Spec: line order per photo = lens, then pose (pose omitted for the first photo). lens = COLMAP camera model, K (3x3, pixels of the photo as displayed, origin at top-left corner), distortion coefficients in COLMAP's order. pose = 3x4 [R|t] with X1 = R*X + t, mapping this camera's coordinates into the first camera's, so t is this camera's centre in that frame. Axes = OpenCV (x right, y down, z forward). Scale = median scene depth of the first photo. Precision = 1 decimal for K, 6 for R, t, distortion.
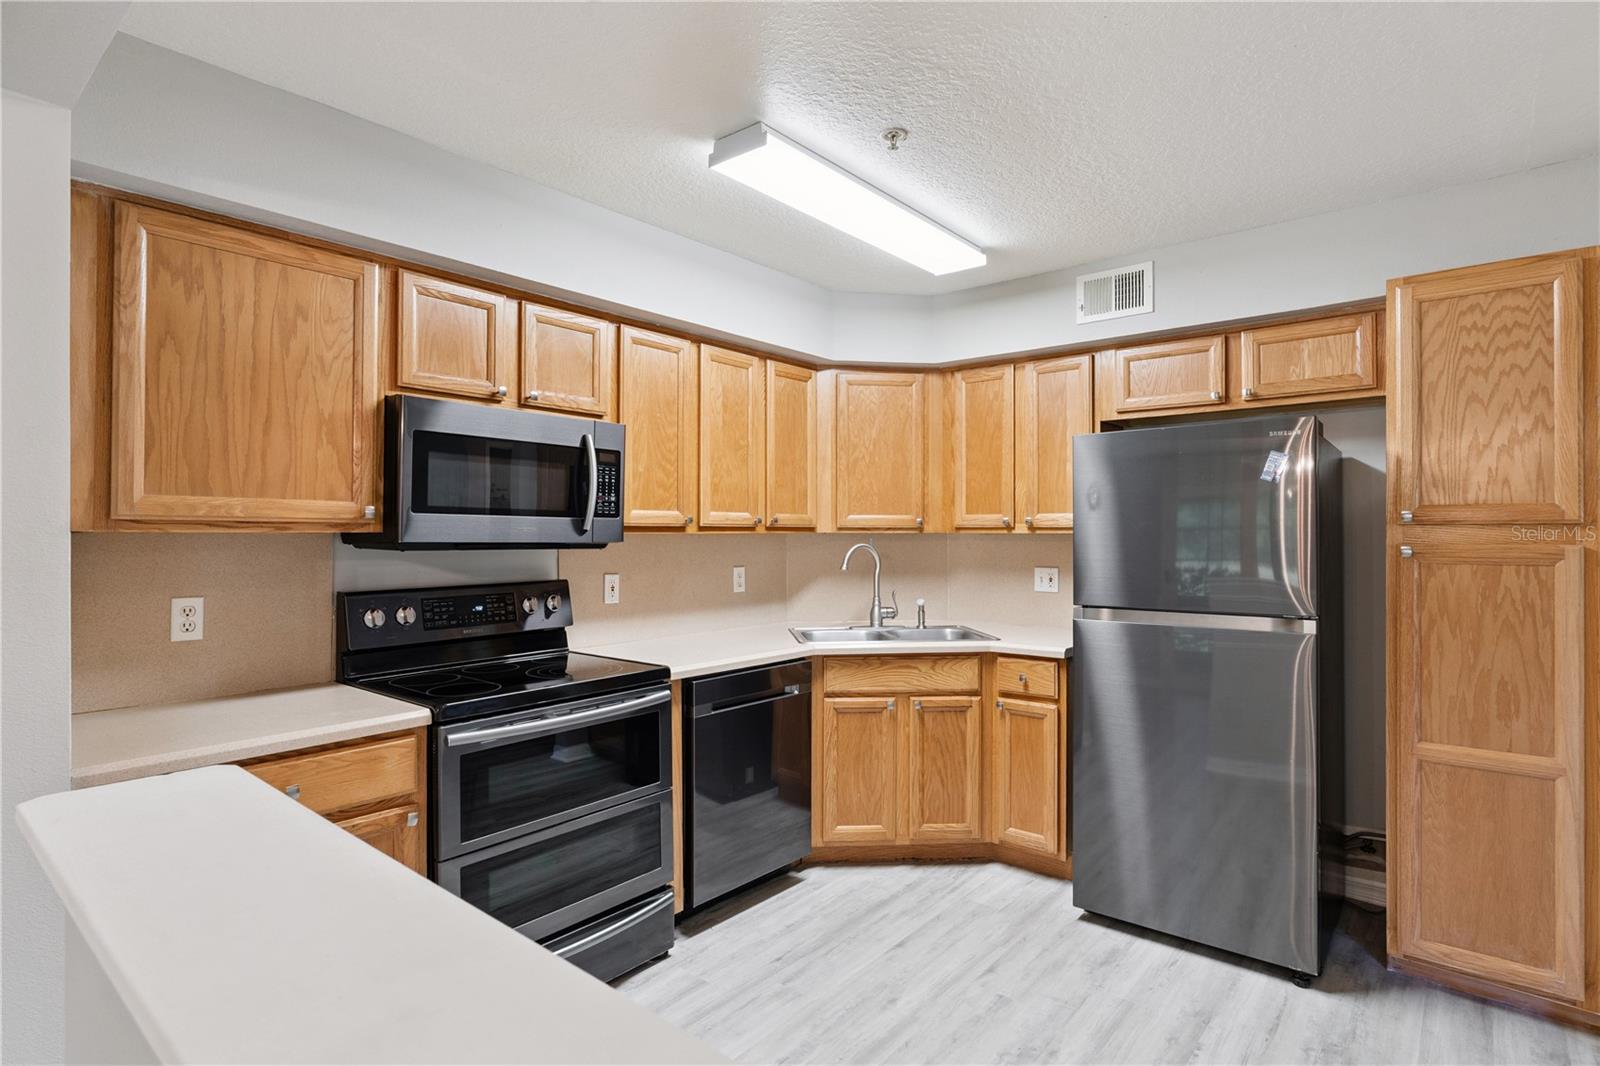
lens RADIAL K [[814.0, 0, 822.2], [0, 814.0, 529.6], [0, 0, 1]] dist [-0.003201, 0.000847]
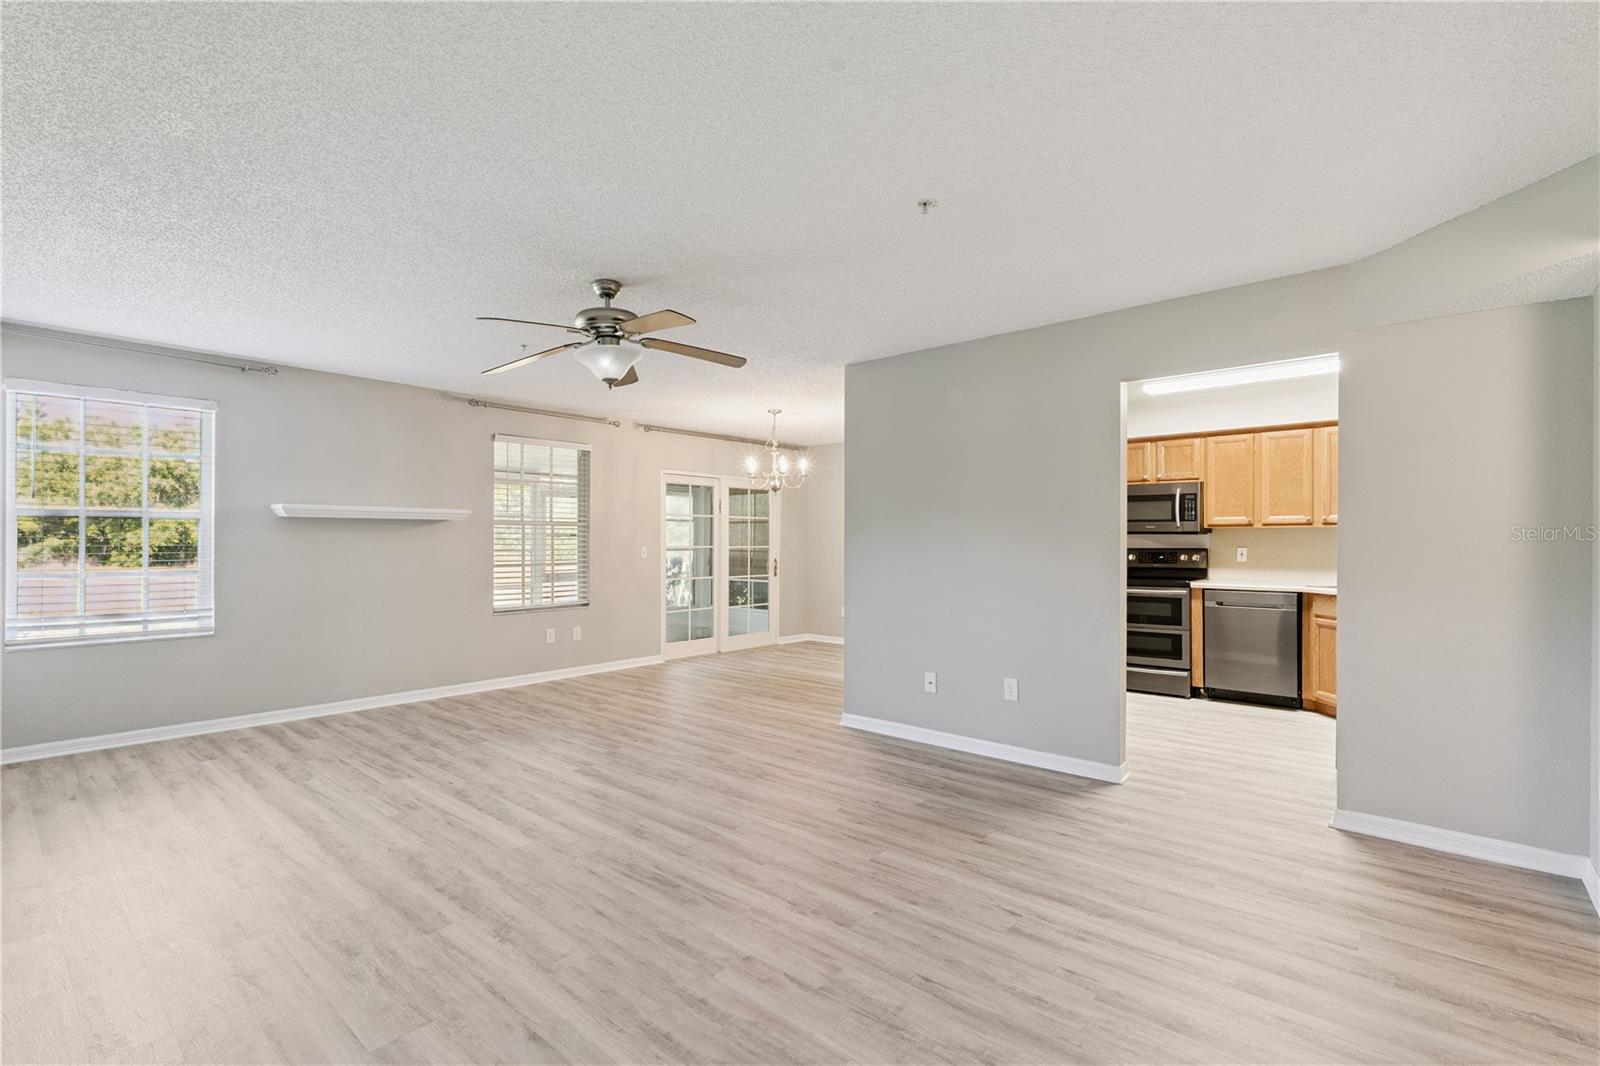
lens RADIAL K [[710.5, 0, 801.5], [0, 710.5, 540.0], [0, 0, 1]] dist [-0.002295, 0.000144]
pose [[-0.024855, -0.005543, -0.999676, 1.799498], [0.003102, 0.999979, -0.005622, 0.046674], [0.999686, -0.003241, -0.024837, -0.102533]]
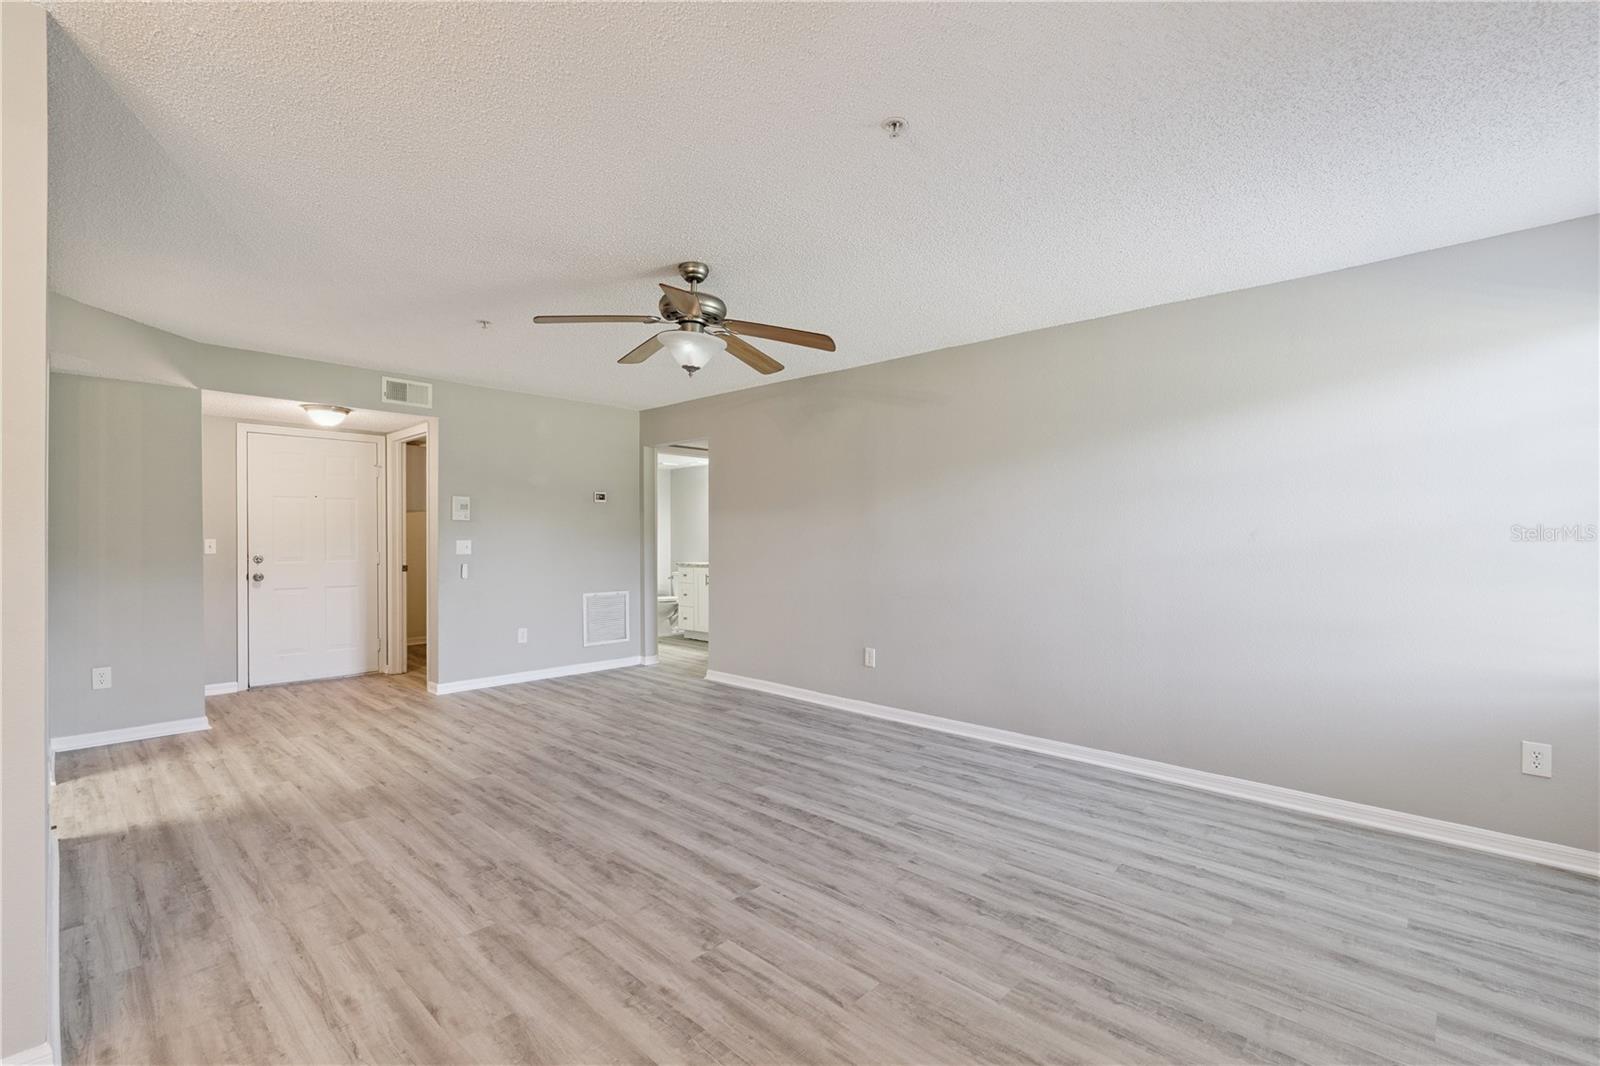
lens RADIAL K [[710.5, 0, 797.3], [0, 710.5, 531.1], [0, 0, 1]] dist [-0.002295, 0.000144]
pose [[0.074633, 0.004913, 0.997199, -0.368849], [-0.008244, 0.999957, -0.004309, 0.039719], [-0.997177, -0.007900, 0.074670, -0.666830]]
